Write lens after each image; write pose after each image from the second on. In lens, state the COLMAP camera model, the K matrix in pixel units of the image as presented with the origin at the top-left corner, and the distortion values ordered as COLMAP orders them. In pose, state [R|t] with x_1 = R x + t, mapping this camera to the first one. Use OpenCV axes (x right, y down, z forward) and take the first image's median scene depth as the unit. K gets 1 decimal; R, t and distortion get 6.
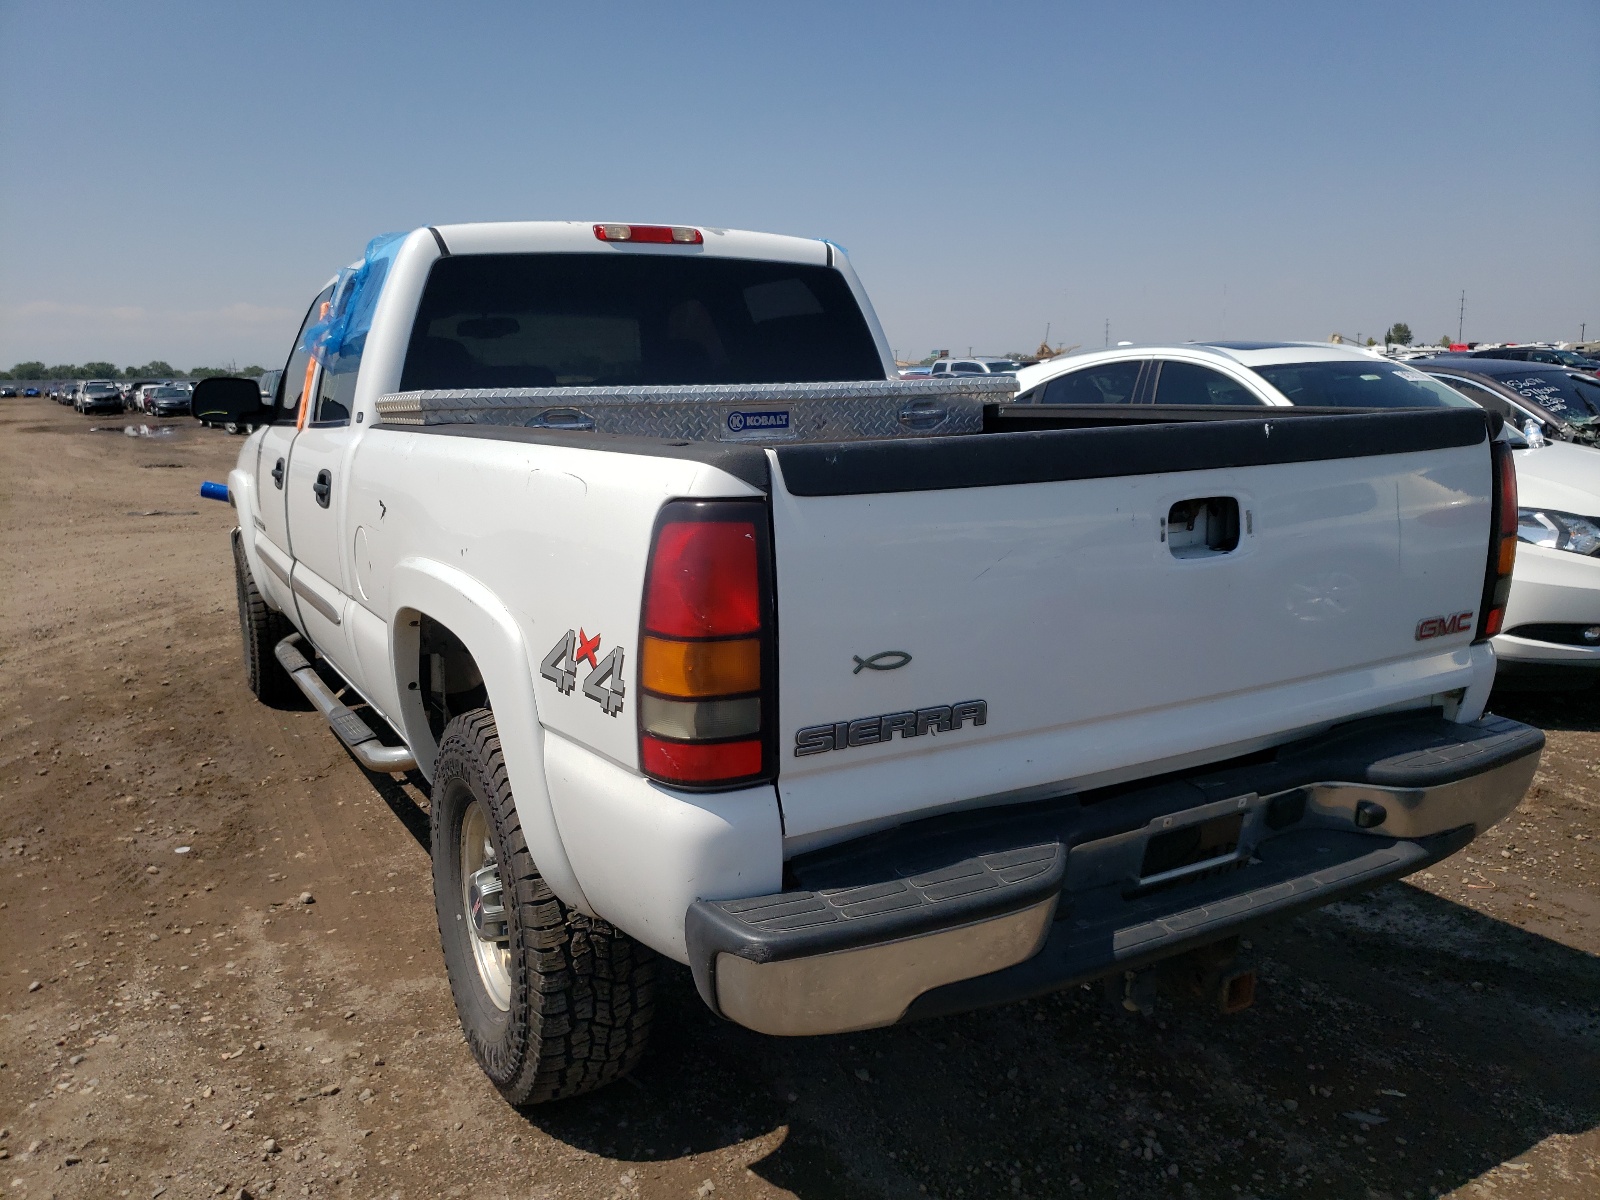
lens RADIAL K [[1215.1, 0, 806.2], [0, 1215.1, 601.0], [0, 0, 1]] dist [0.011355, 0.003004]
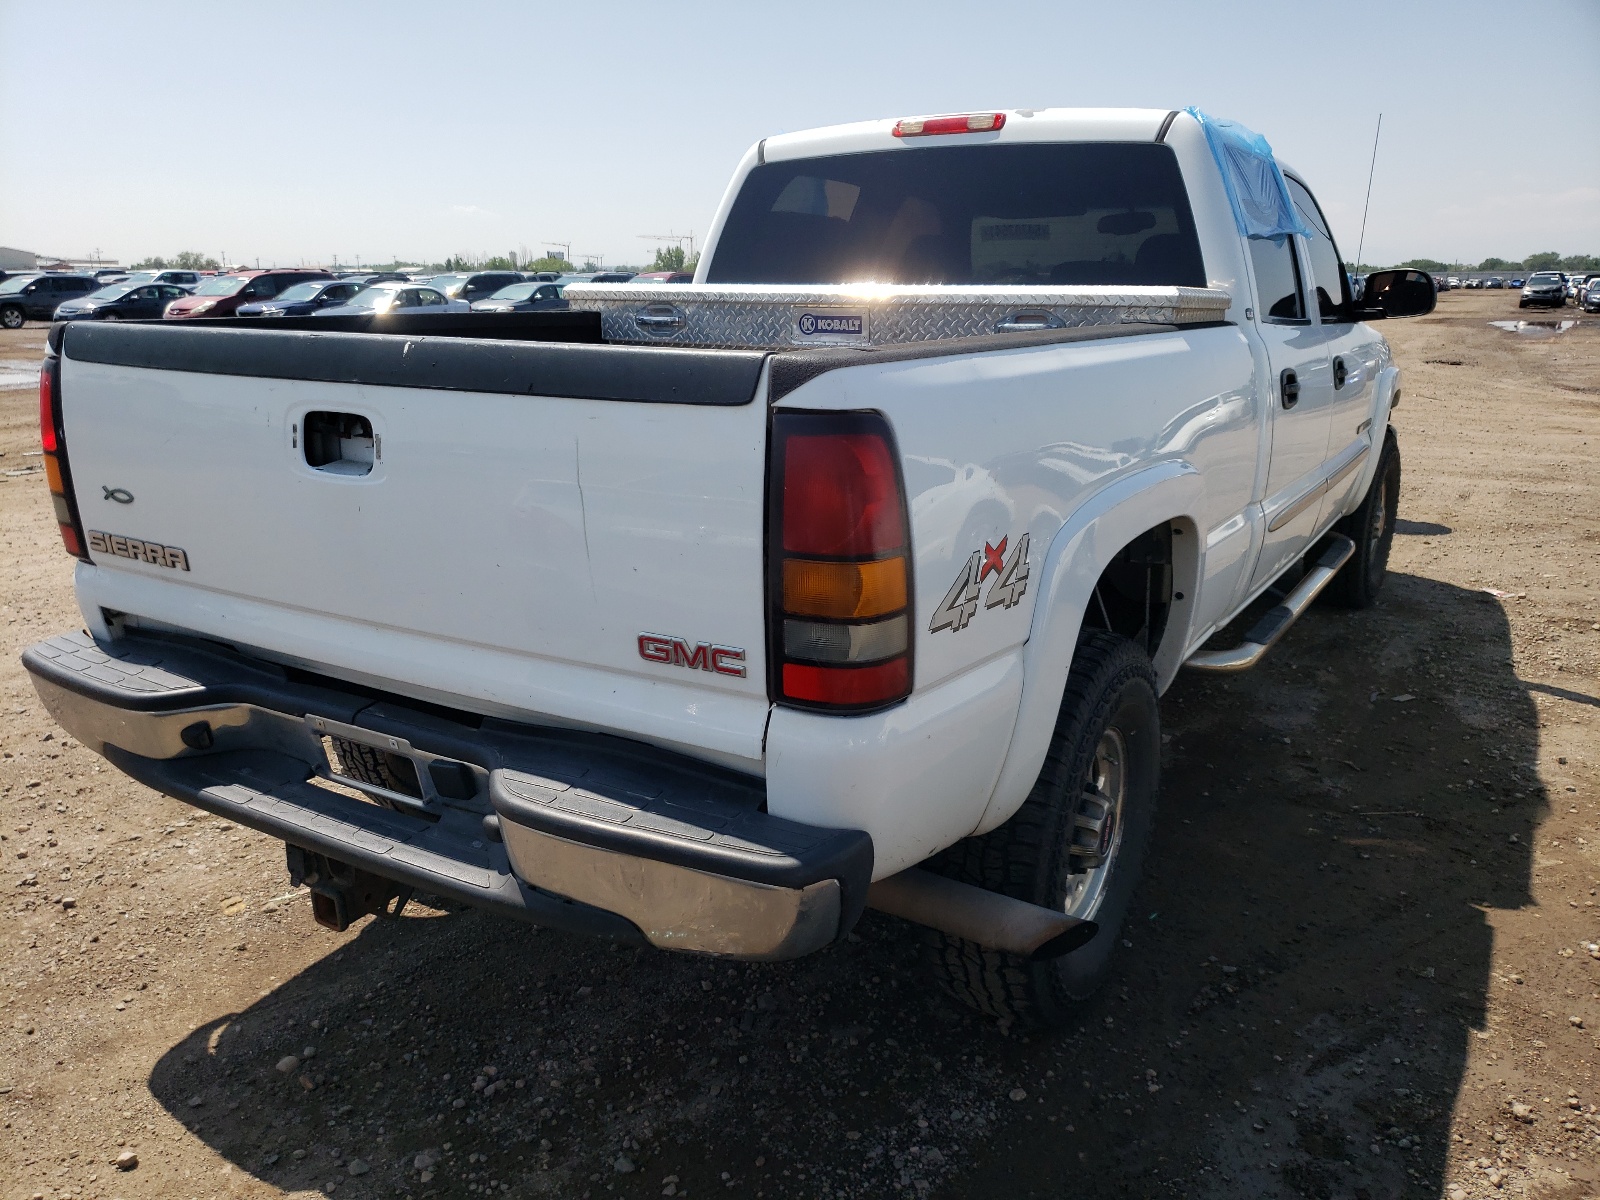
lens RADIAL K [[1215.1, 0, 806.2], [0, 1215.1, 601.0], [0, 0, 1]] dist [0.011355, 0.003004]
pose [[0.502288, 0.241331, -0.830341, 0.807134], [-0.170642, 0.969045, 0.178419, -0.104673], [0.847695, 0.052074, 0.527921, 0.485177]]
